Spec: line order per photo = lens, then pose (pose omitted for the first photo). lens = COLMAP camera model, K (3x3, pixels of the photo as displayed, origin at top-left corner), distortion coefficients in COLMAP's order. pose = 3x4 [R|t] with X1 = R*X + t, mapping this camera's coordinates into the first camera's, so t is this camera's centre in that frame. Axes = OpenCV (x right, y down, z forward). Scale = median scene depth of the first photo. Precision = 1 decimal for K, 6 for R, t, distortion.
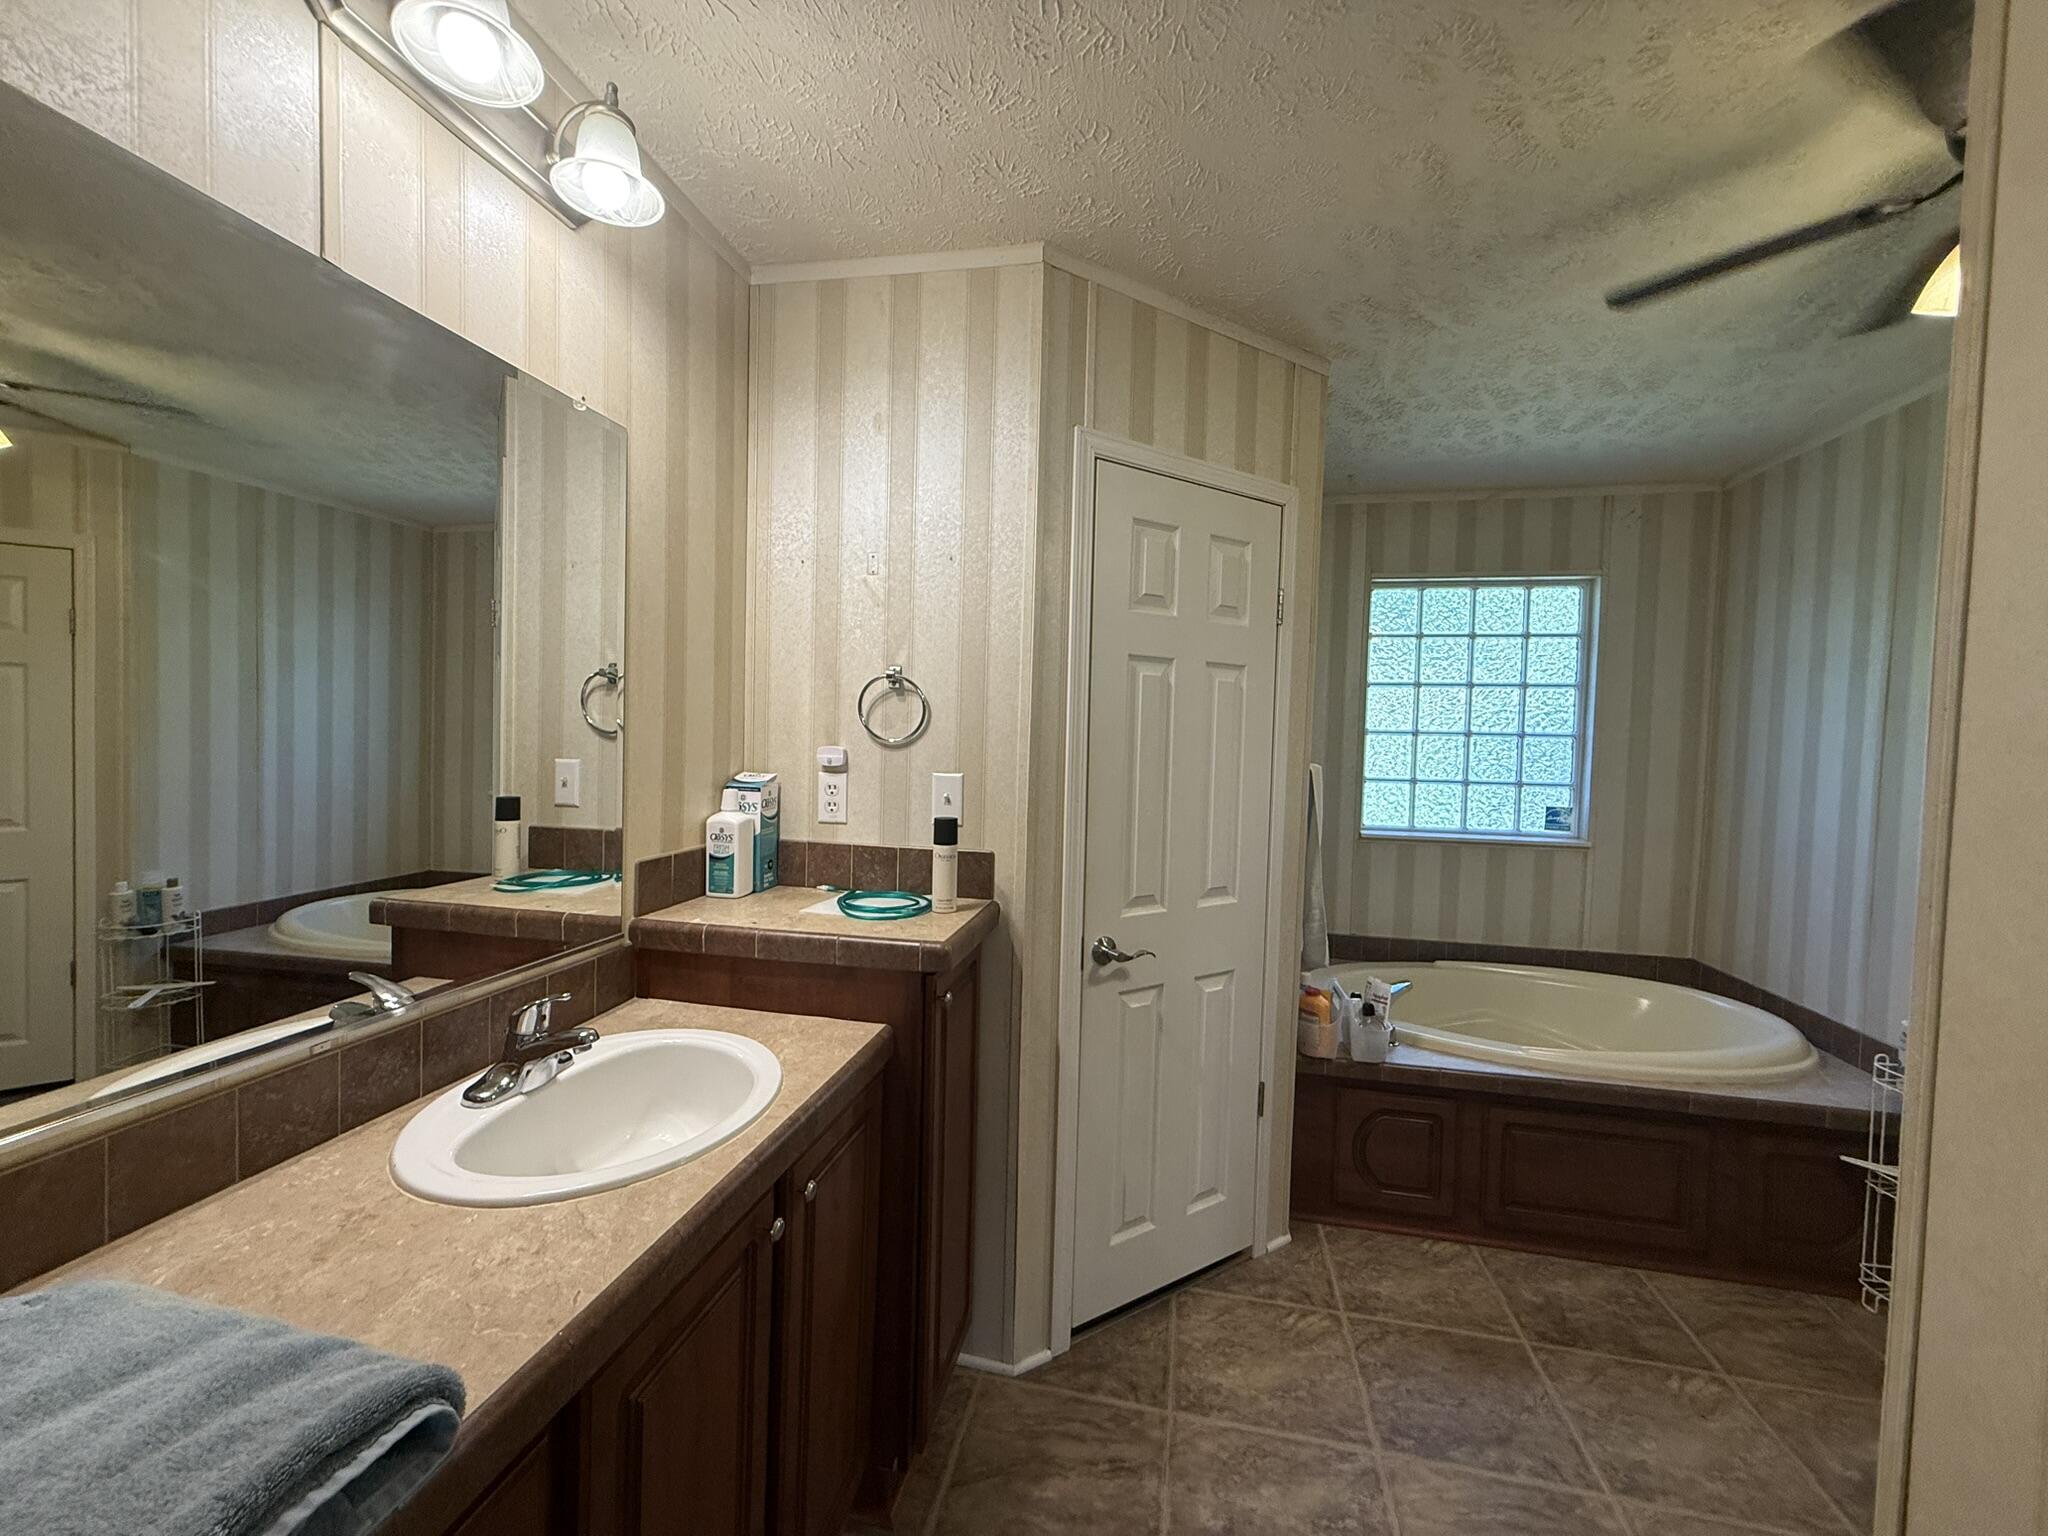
lens RADIAL K [[825.5, 0, 1024.0], [0, 825.5, 768.0], [0, 0, 1]] dist [0.008488, 0.000007]
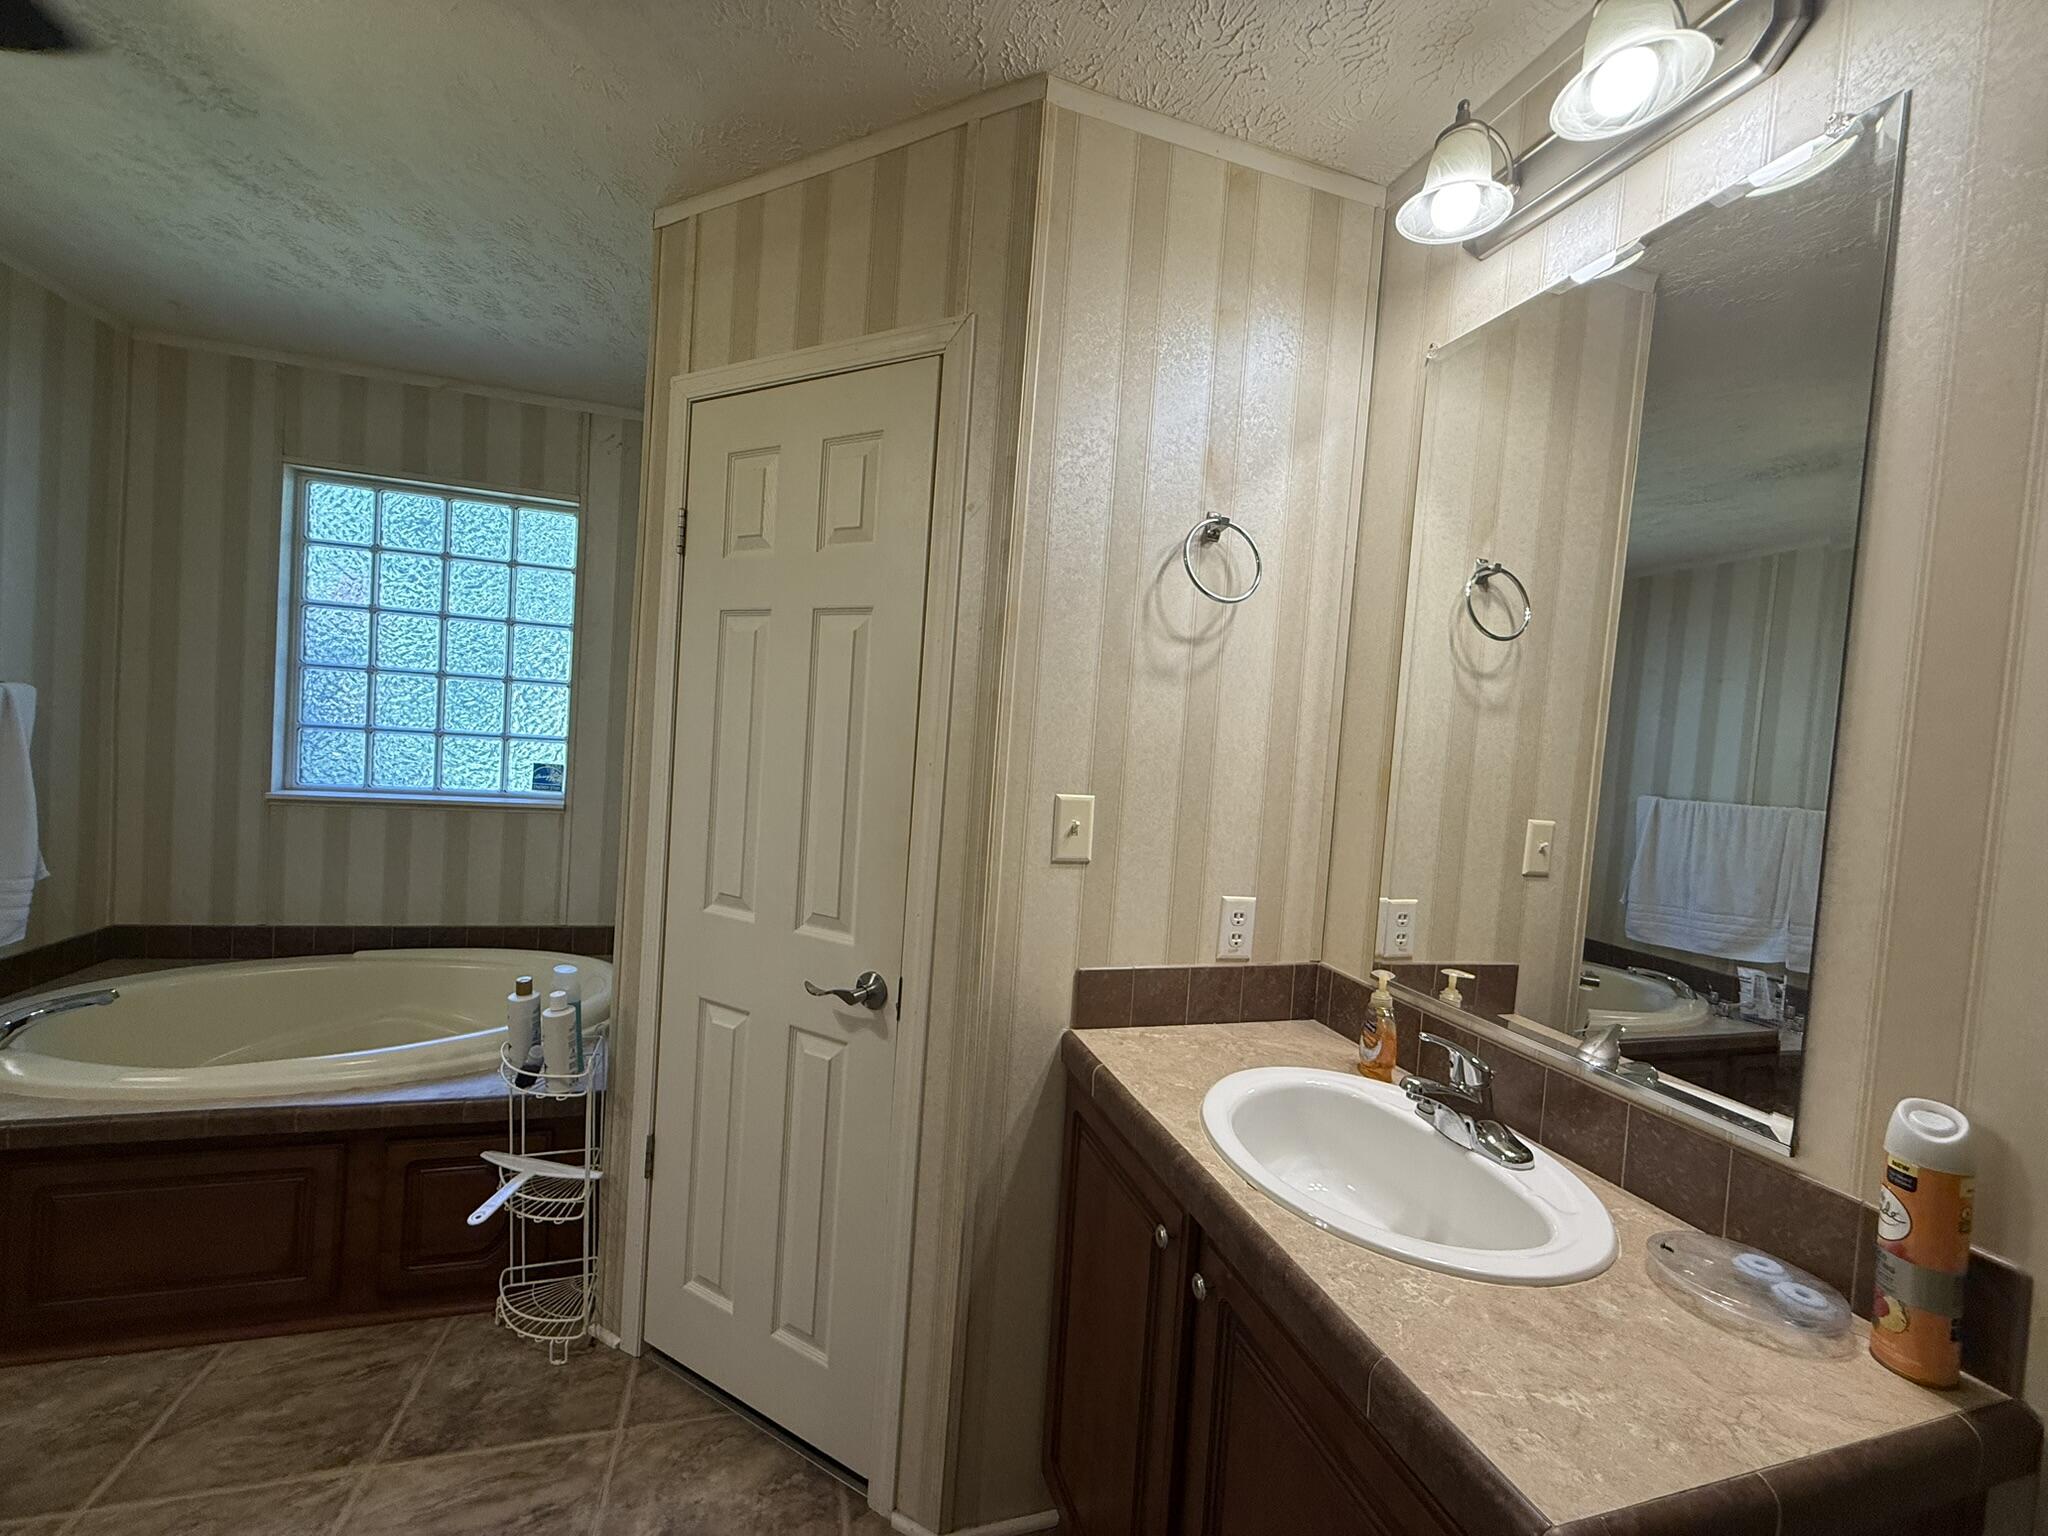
lens RADIAL K [[819.6, 0, 1018.1], [0, 819.6, 768.1], [0, 0, 1]] dist [0.001001, -0.000074]
pose [[0.883760, 0.018019, 0.467594, 0.696554], [-0.029672, 0.999405, 0.017566, 0.021919], [-0.466999, -0.029399, 0.883769, -0.001488]]
